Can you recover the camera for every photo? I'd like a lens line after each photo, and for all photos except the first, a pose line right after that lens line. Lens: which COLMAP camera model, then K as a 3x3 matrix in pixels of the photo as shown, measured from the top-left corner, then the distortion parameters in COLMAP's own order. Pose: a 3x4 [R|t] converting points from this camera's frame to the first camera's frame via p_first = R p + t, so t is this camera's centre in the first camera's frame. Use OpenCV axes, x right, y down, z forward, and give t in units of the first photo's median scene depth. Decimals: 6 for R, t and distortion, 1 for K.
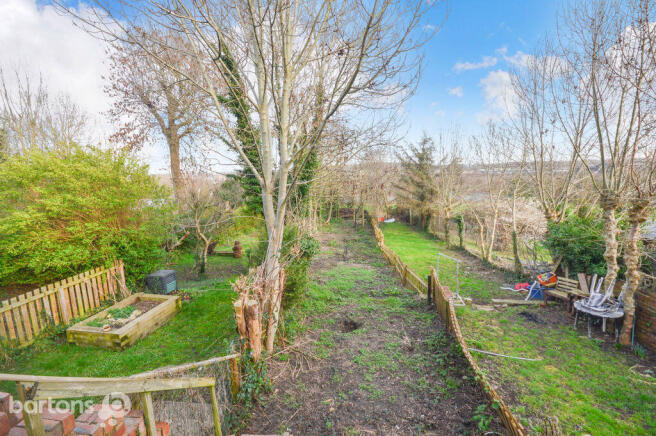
lens RADIAL K [[367.2, 0, 328.0], [0, 367.2, 218.0], [0, 0, 1]] dist [0.020781, -0.034400]
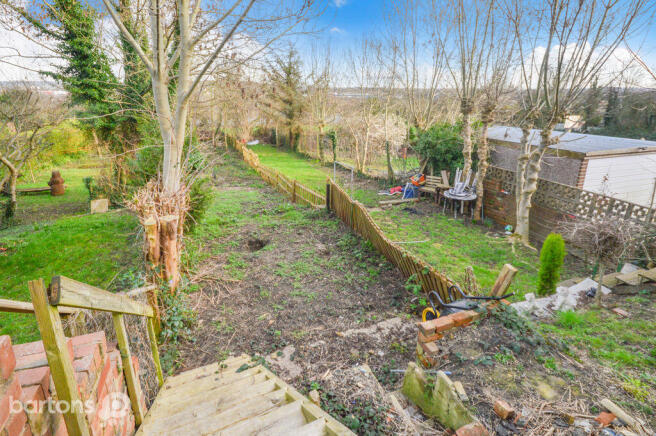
lens RADIAL K [[403.1, 0, 328.0], [0, 403.1, 218.0], [0, 0, 1]] dist [-0.006425, -0.001854]
pose [[0.838619, -0.099013, 0.535644, -0.349864], [0.045268, 0.992608, 0.112610, 0.134088], [-0.542835, -0.070189, 0.836901, 0.076802]]
